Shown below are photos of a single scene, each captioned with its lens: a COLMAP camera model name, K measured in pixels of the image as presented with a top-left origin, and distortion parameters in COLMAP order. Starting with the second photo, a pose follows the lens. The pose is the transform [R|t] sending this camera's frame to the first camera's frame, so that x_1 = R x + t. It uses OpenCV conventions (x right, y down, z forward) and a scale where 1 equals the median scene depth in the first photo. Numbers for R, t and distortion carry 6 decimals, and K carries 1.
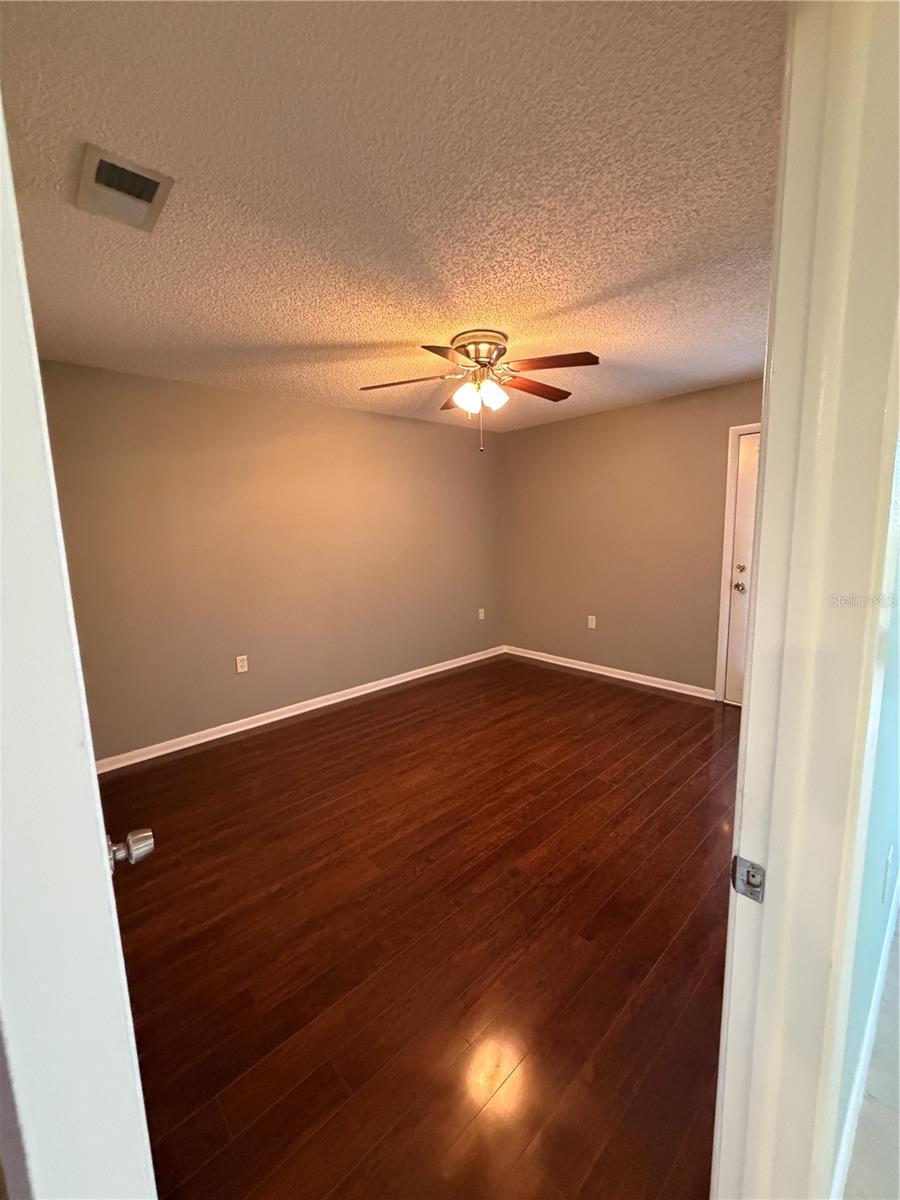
lens RADIAL K [[477.7, 0, 450.4], [0, 477.7, 595.3], [0, 0, 1]] dist [0.000209, 0.000170]
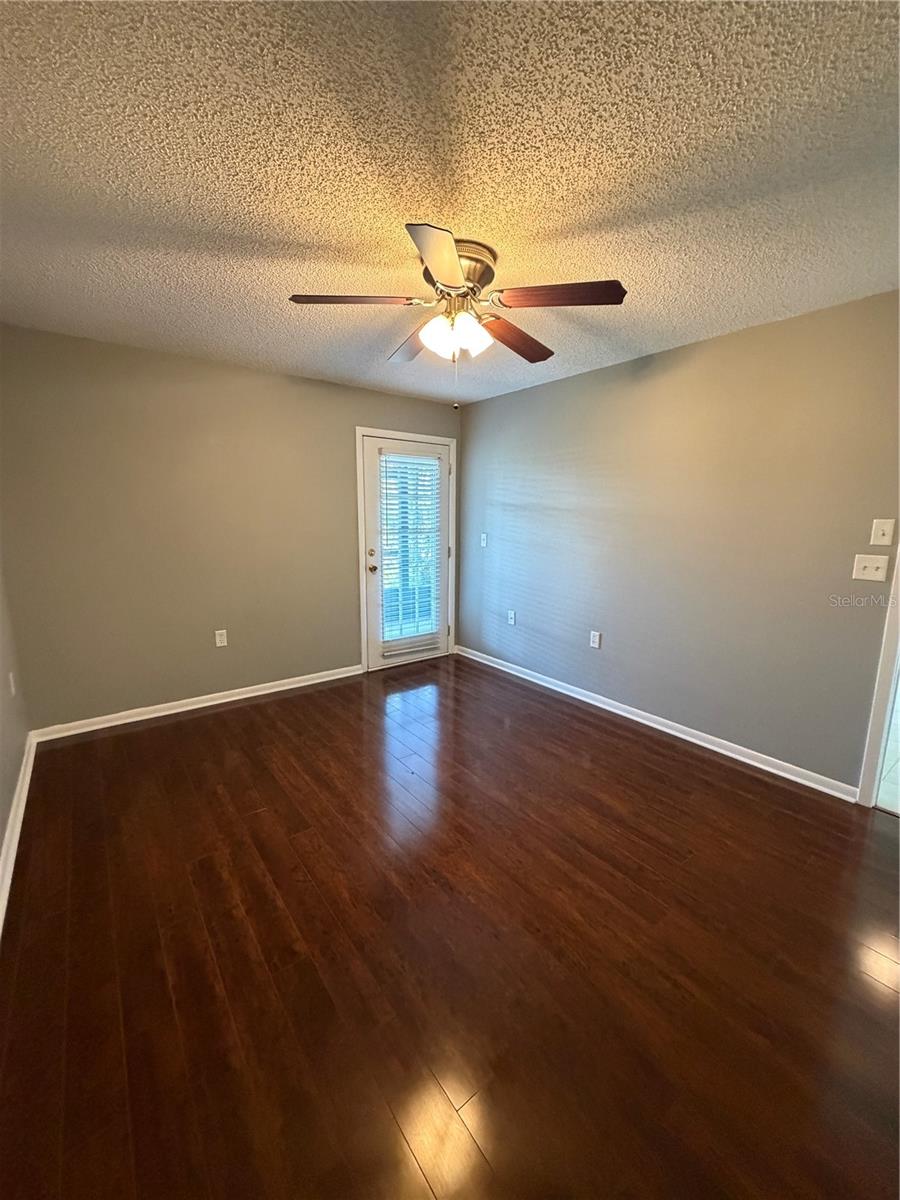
lens RADIAL K [[478.9, 0, 450.0], [0, 478.9, 600.0], [0, 0, 1]] dist [-0.000124, -0.000020]
pose [[0.092967, -0.148540, 0.984527, -0.528618], [0.133865, 0.981696, 0.135473, -0.074081], [-0.986629, 0.119199, 0.111149, 0.695882]]
